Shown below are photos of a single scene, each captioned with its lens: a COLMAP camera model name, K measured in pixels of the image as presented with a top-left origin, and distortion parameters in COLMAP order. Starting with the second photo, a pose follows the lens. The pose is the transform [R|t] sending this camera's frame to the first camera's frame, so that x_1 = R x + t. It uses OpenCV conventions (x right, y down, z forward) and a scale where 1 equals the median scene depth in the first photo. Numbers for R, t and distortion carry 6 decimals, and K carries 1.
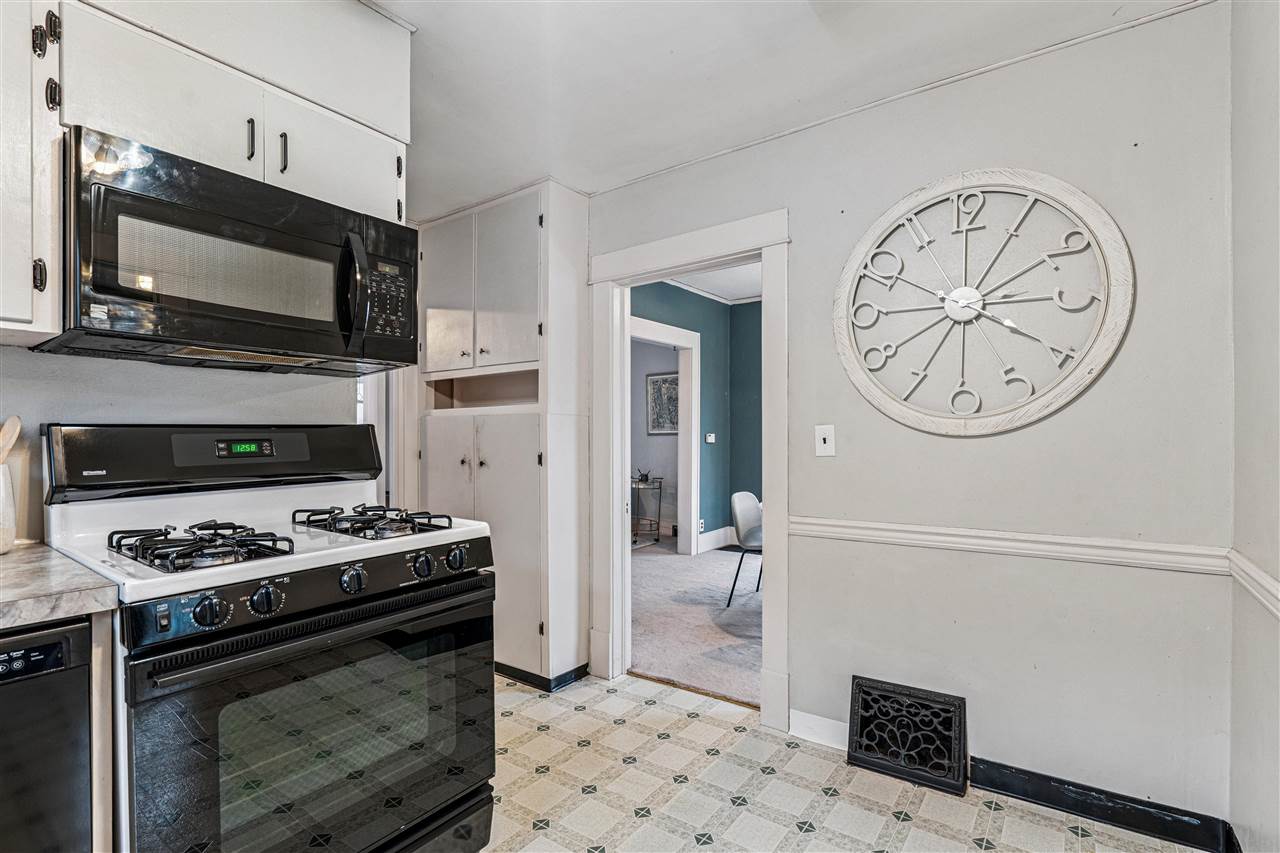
lens RADIAL K [[595.1, 0, 644.3], [0, 595.1, 435.6], [0, 0, 1]] dist [-0.013397, 0.000696]
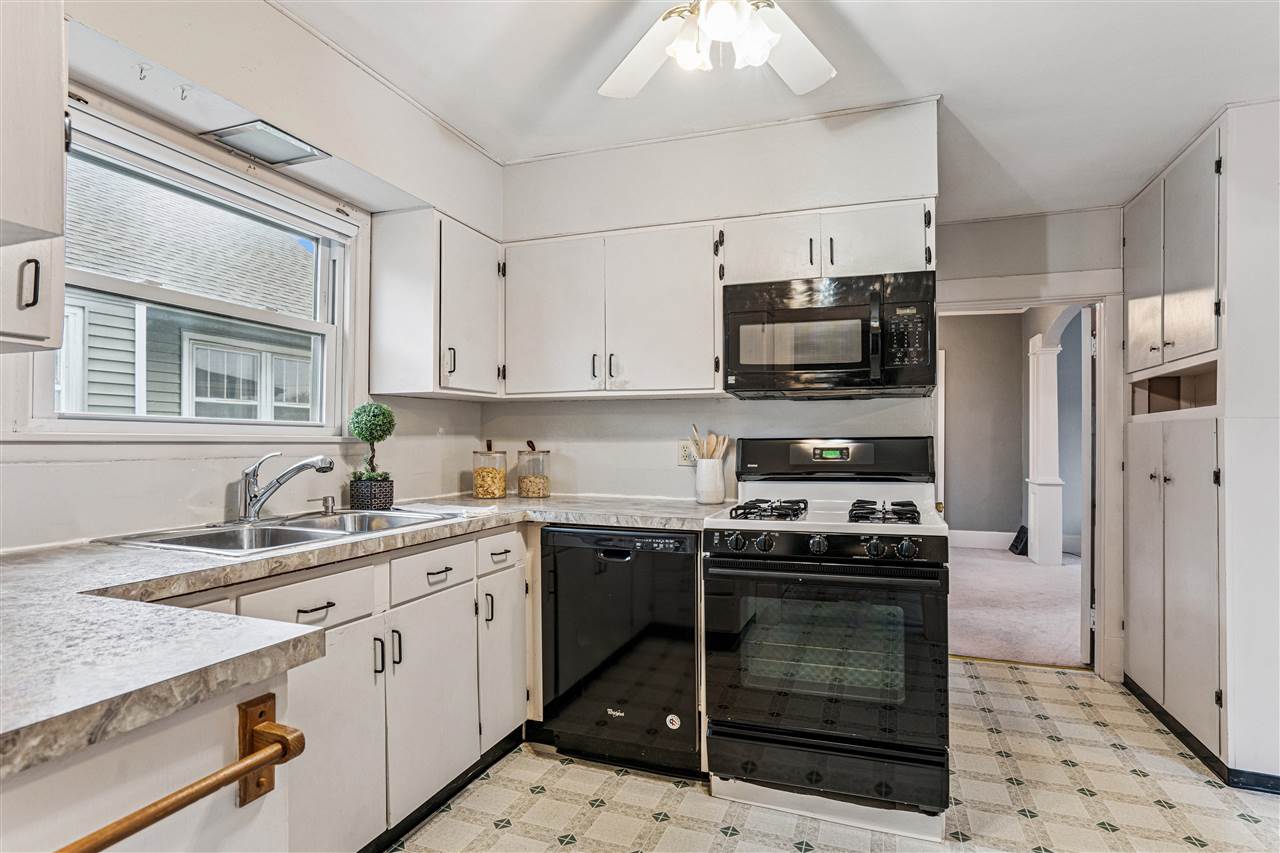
lens RADIAL K [[646.7, 0, 650.7], [0, 646.7, 433.0], [0, 0, 1]] dist [-0.025198, -0.000589]
pose [[0.281732, -0.013741, -0.959395, 0.657219], [-0.001682, 0.999889, -0.014815, -0.005763], [0.959492, 0.005788, 0.281678, 0.105478]]
